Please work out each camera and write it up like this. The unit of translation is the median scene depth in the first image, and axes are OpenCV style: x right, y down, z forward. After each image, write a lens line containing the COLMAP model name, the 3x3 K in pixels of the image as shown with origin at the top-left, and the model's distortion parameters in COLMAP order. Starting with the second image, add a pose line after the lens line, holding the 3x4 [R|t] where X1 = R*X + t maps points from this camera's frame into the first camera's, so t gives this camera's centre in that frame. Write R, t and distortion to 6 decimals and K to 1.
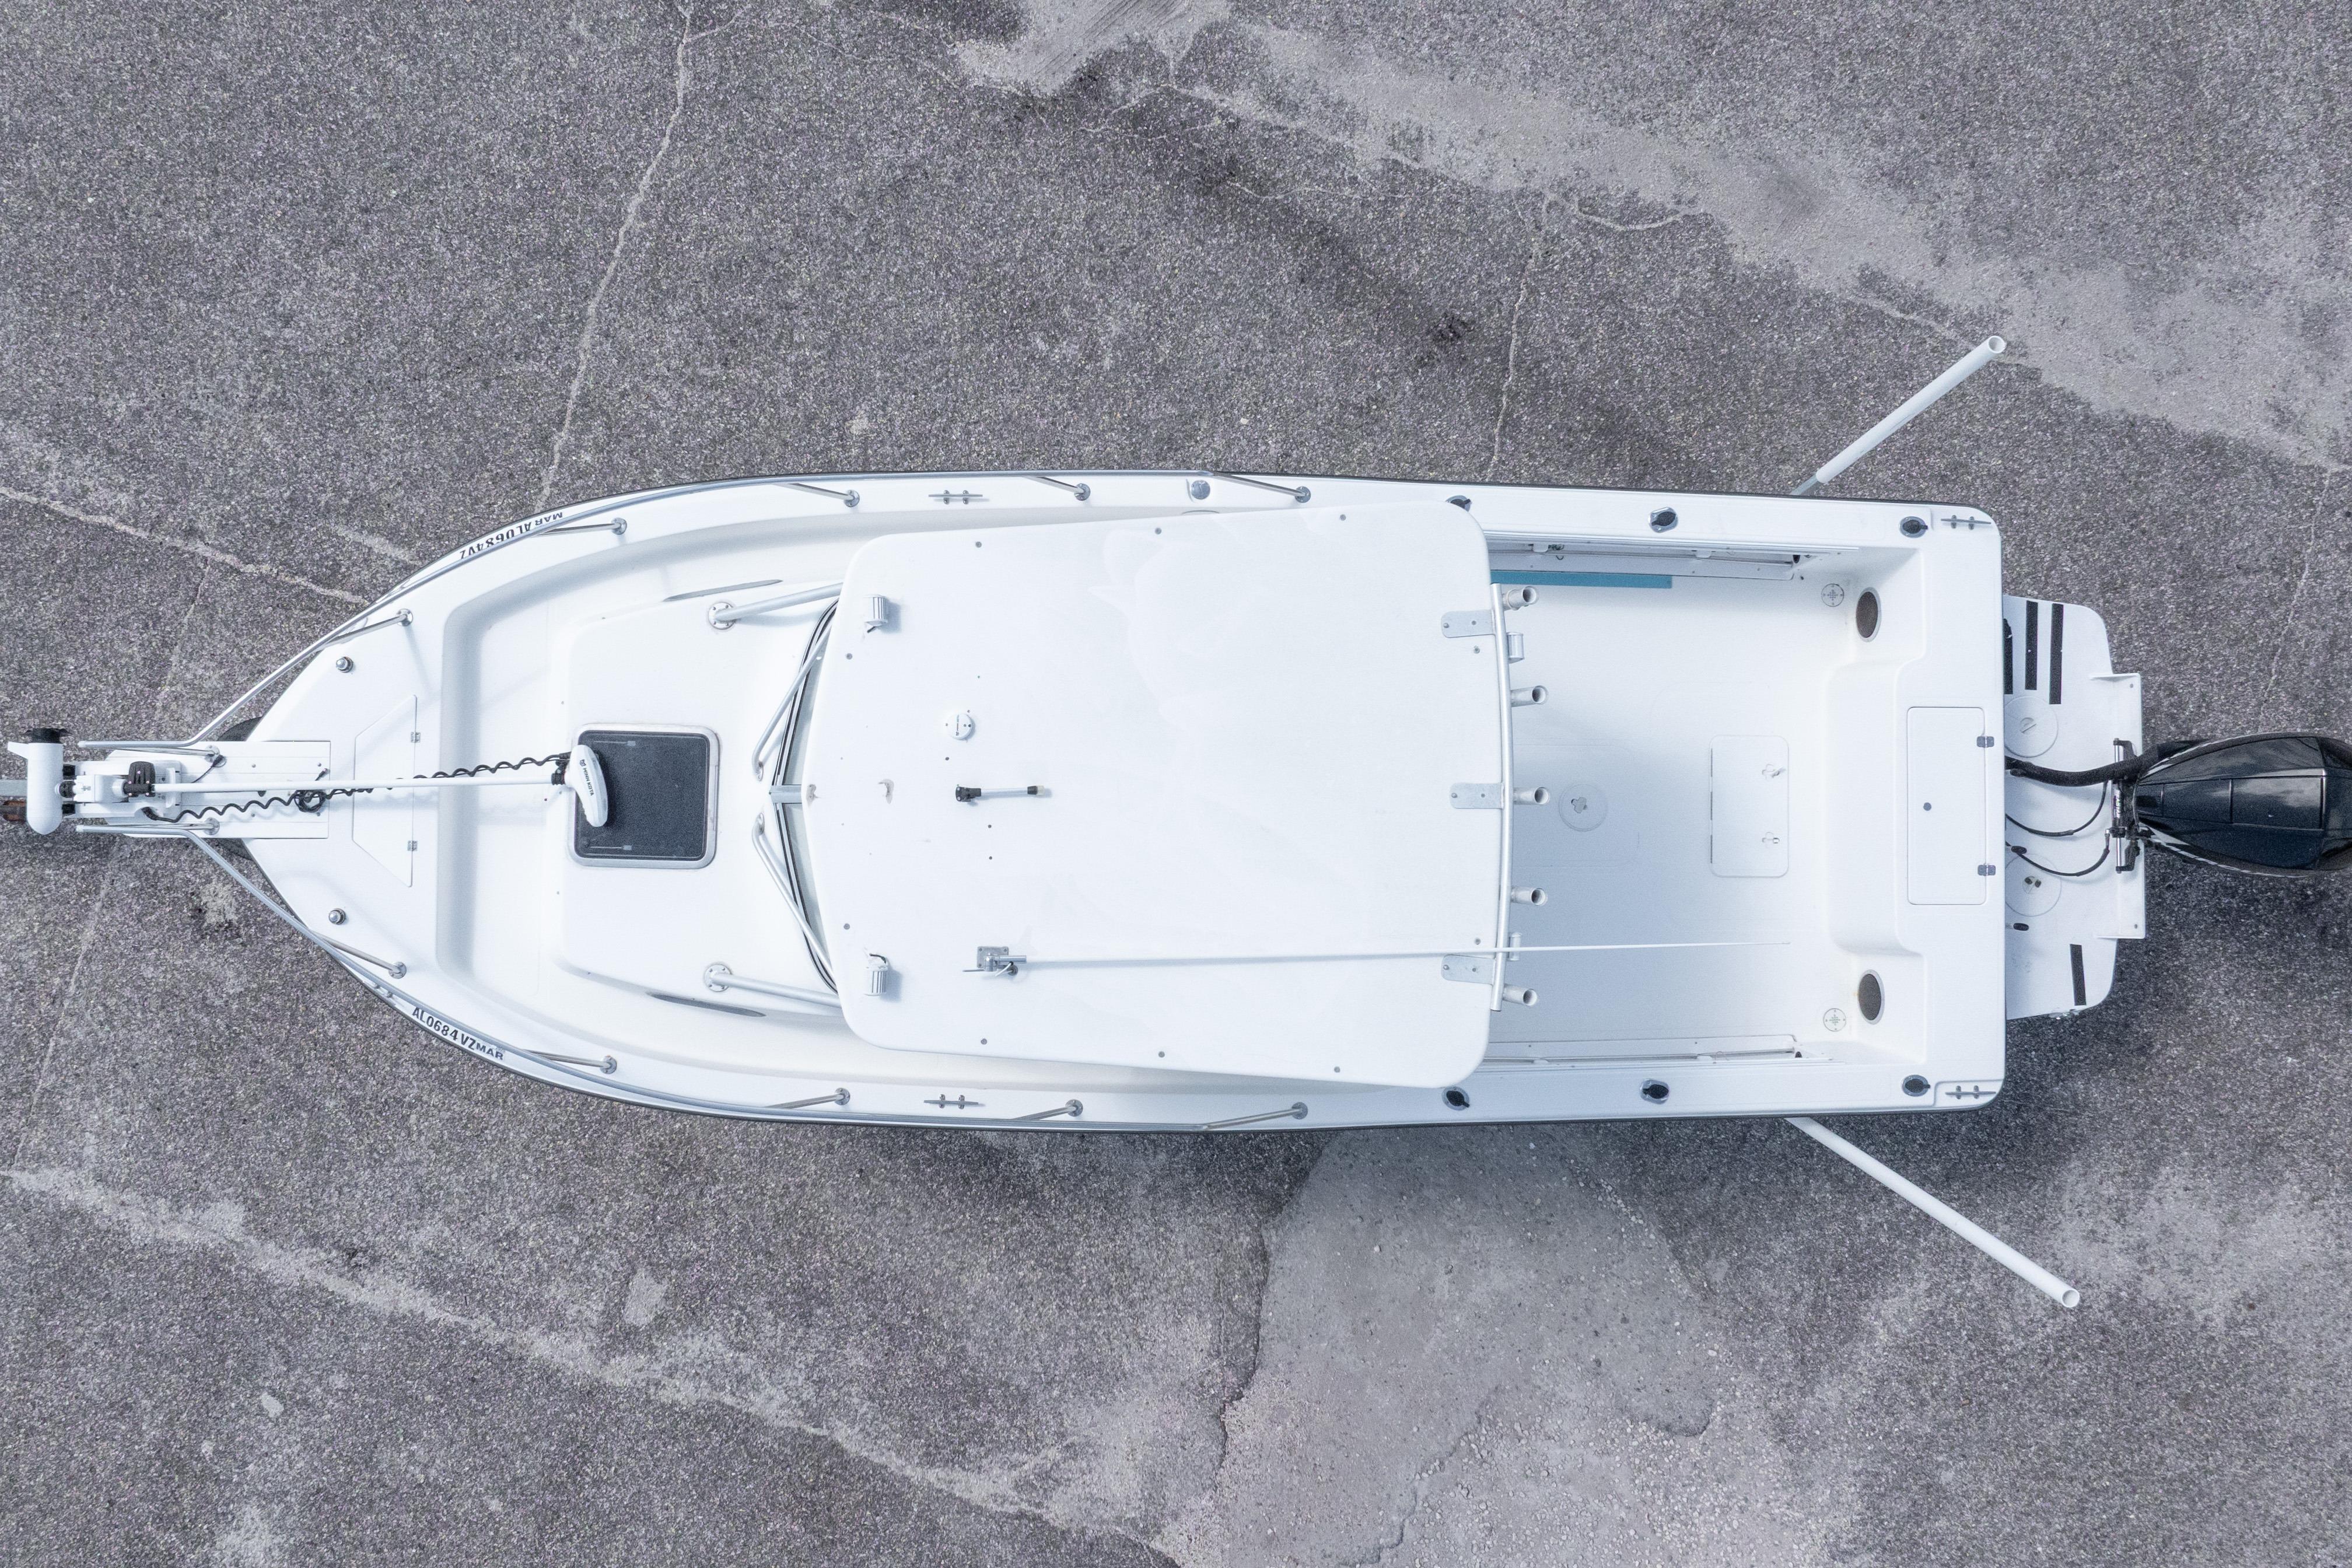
lens RADIAL K [[2077.8, 0, 1099.4], [0, 2077.8, 769.7], [0, 0, 1]] dist [-0.015971, -0.017211]
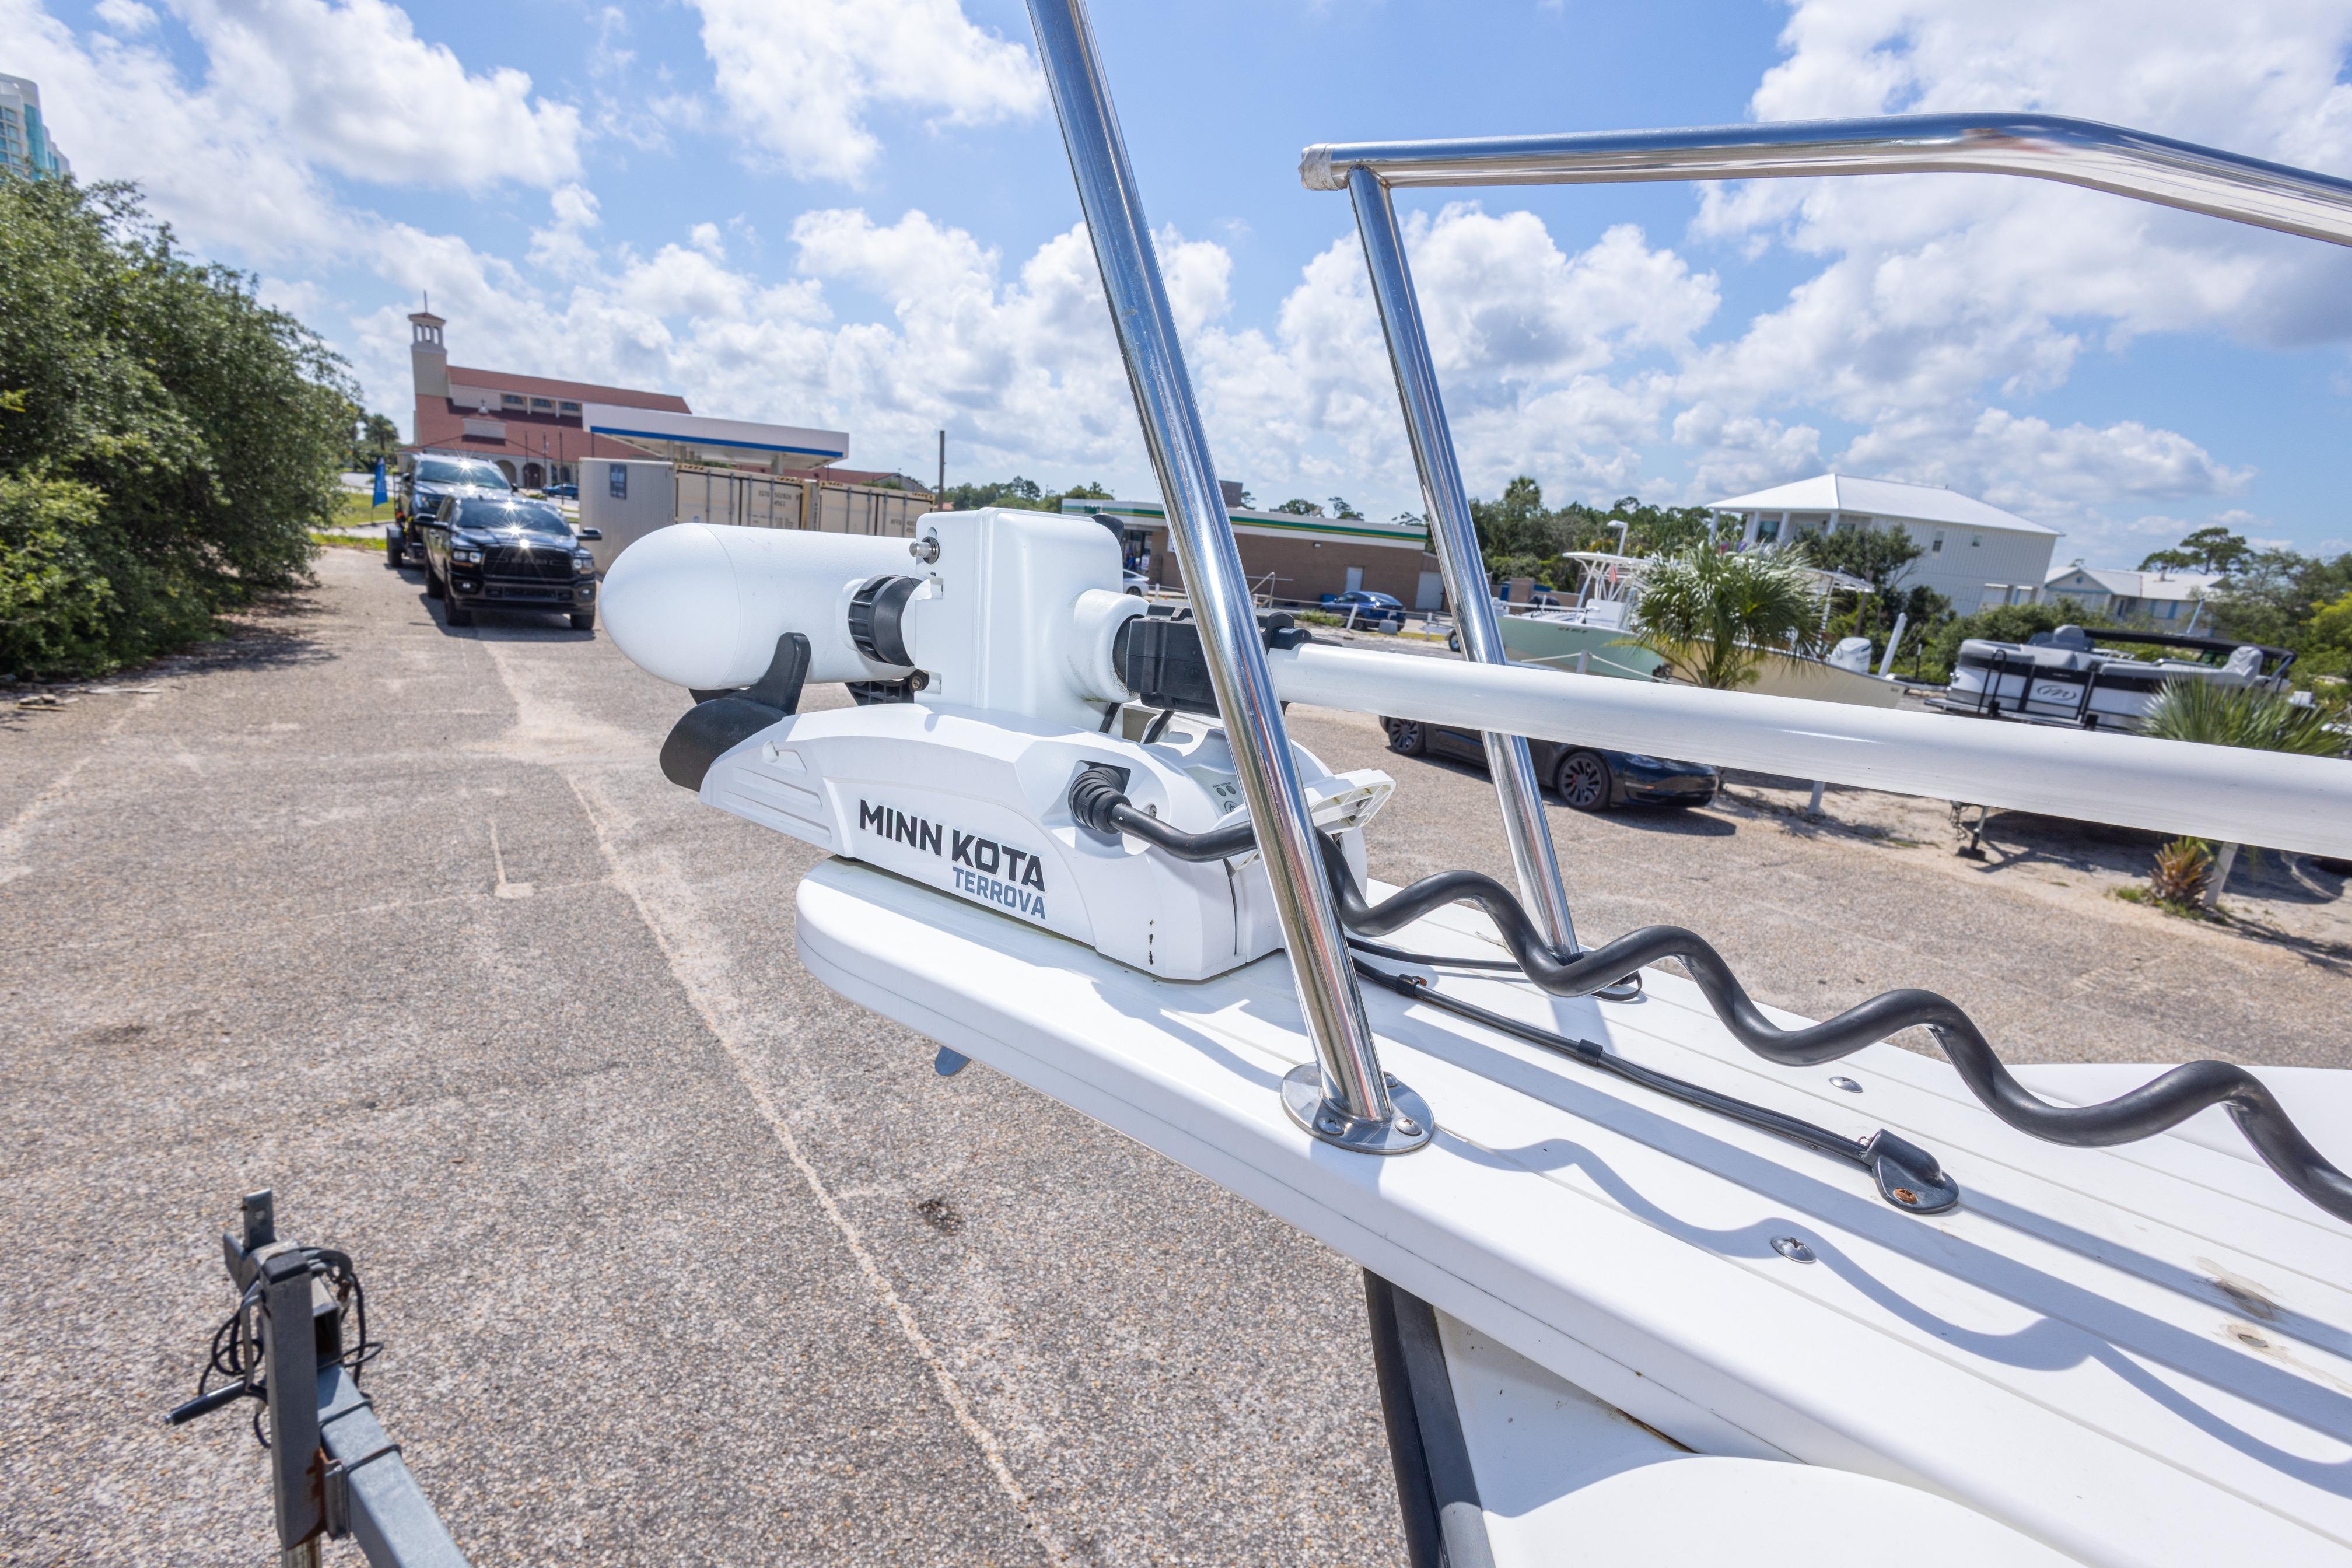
lens RADIAL K [[1090.9, 0, 1170.6], [0, 1090.9, 784.5], [0, 0, 1]] dist [0.013710, -0.005911]
pose [[0.790986, 0.235993, -0.564489, -0.319878], [-0.603186, 0.146211, -0.784084, 0.059681], [-0.102504, 0.960692, 0.257999, 0.760988]]
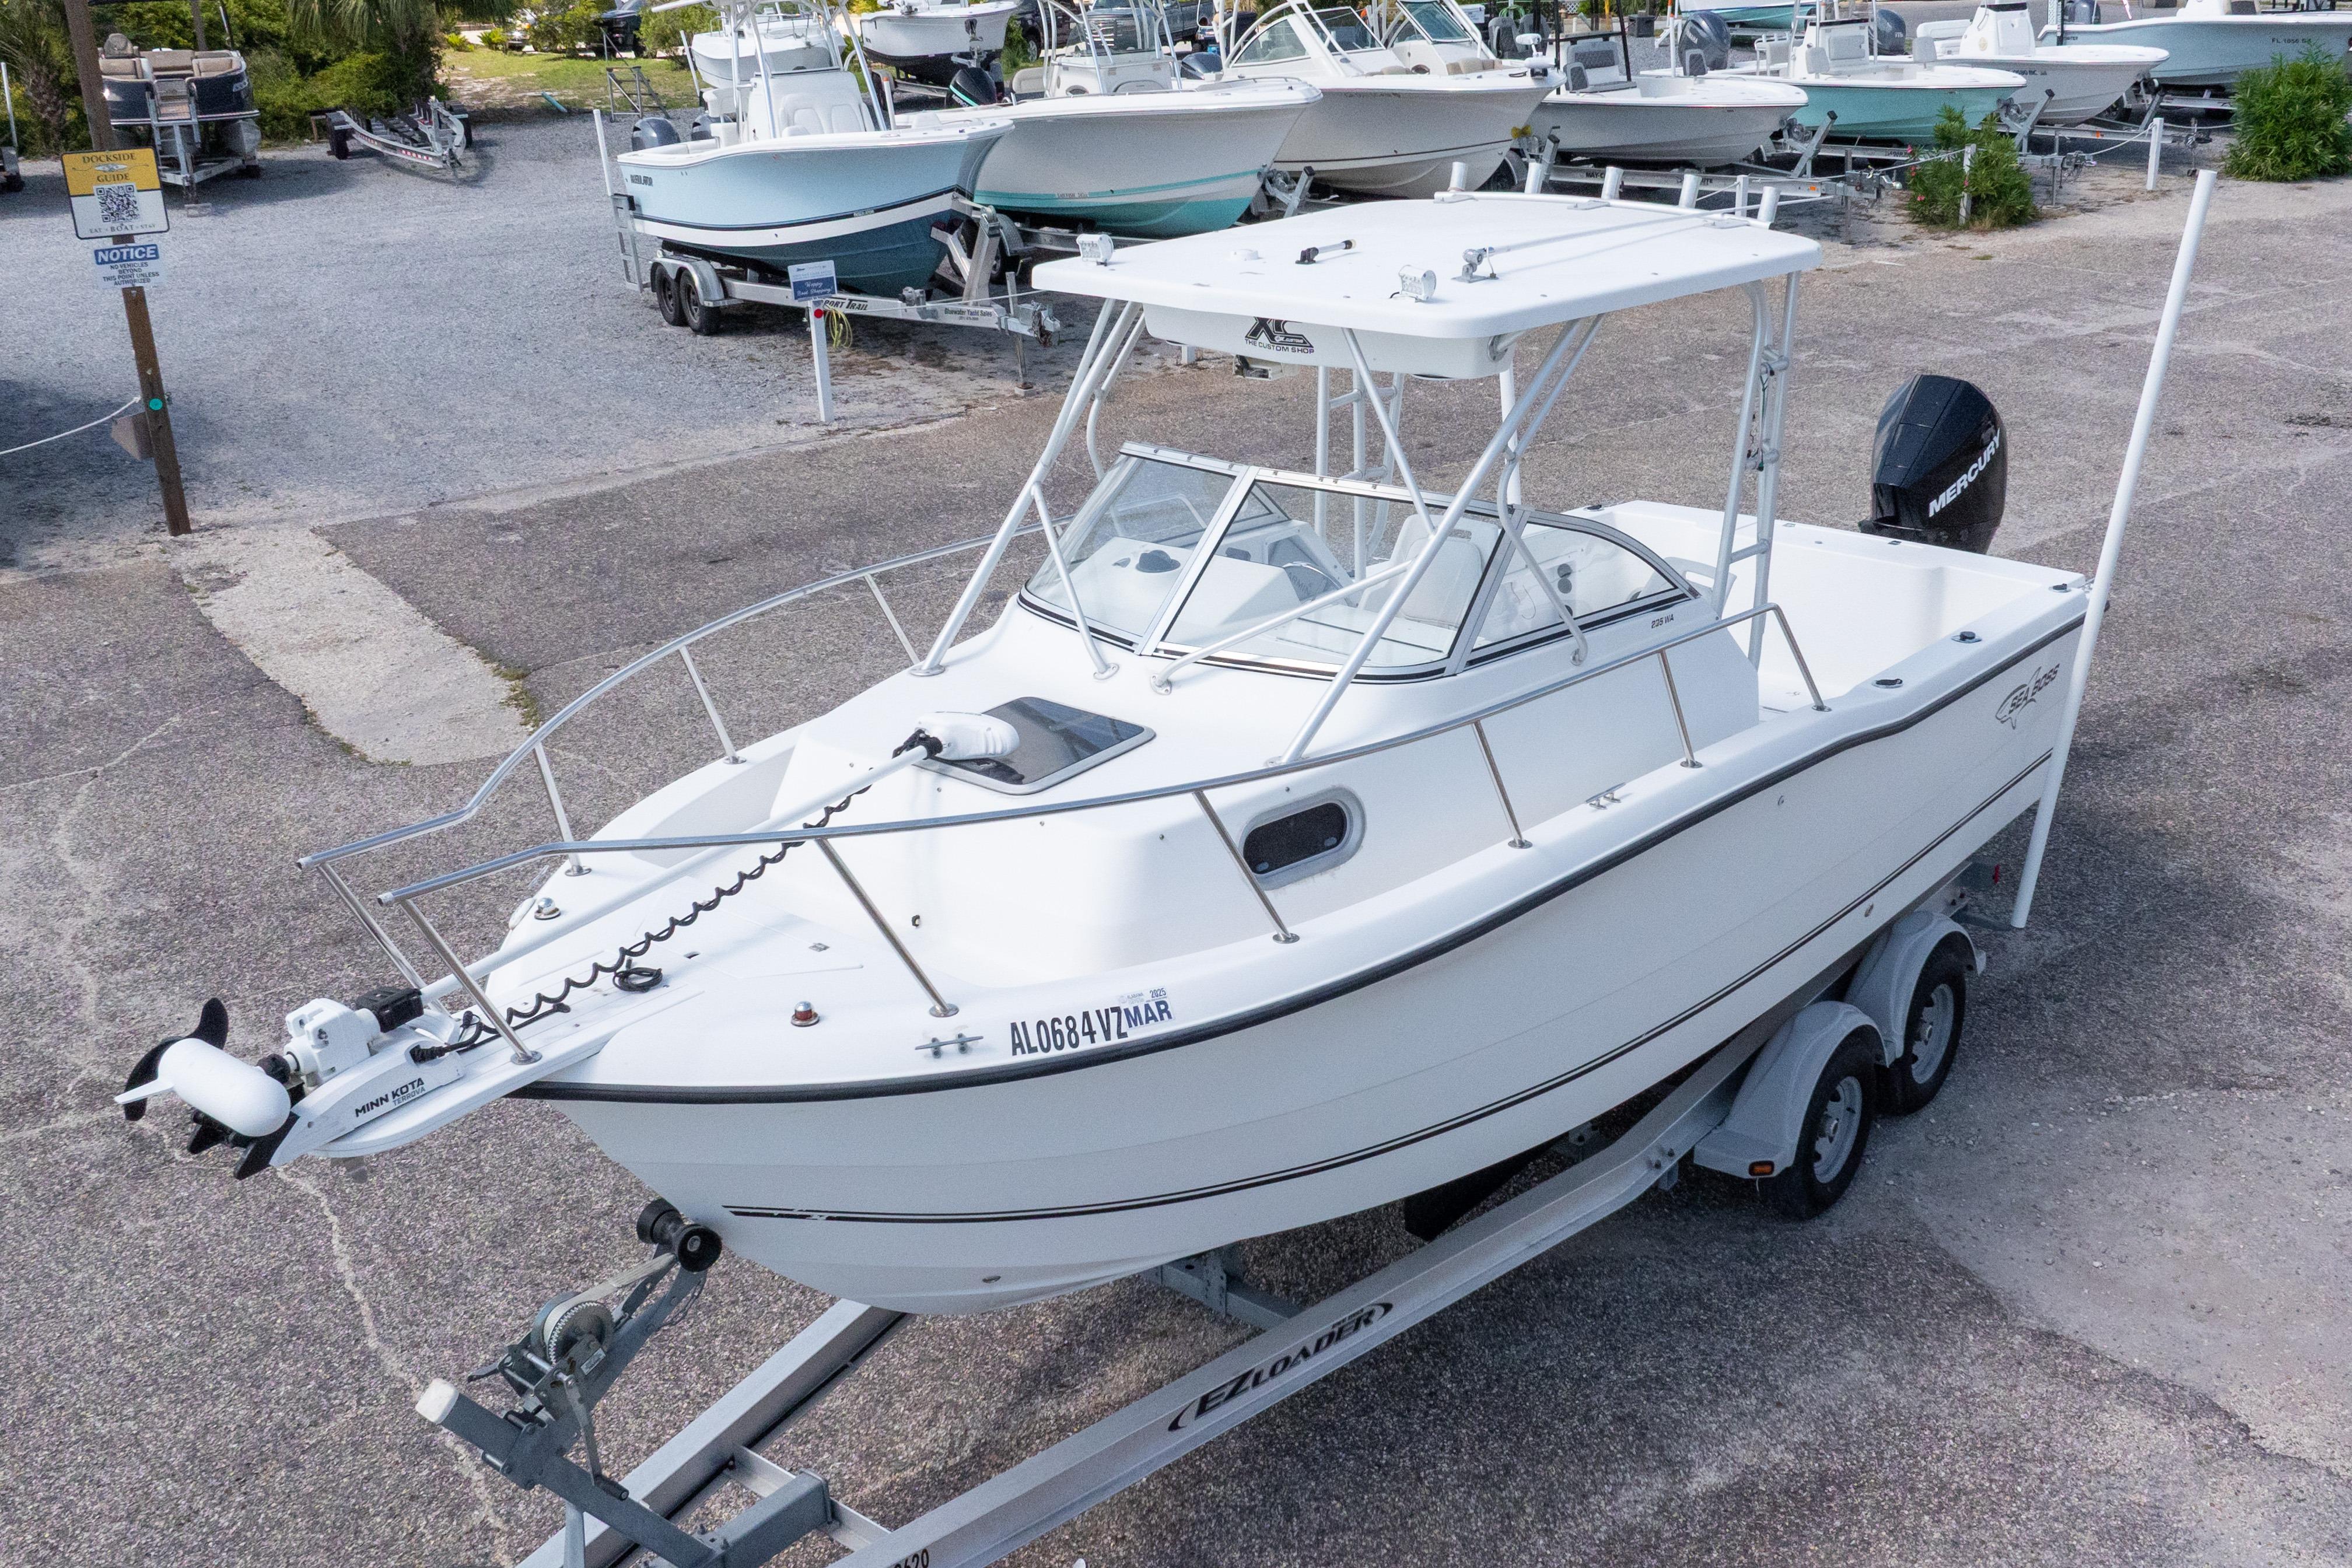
lens RADIAL K [[2305.4, 0, 1332.4], [0, 2305.4, 724.0], [0, 0, 1]] dist [-0.008384, -0.030361]
pose [[0.592272, -0.277119, 0.756584, -0.588319], [0.805488, 0.227063, -0.547387, 0.415296], [-0.020101, 0.933621, 0.357699, 0.537894]]
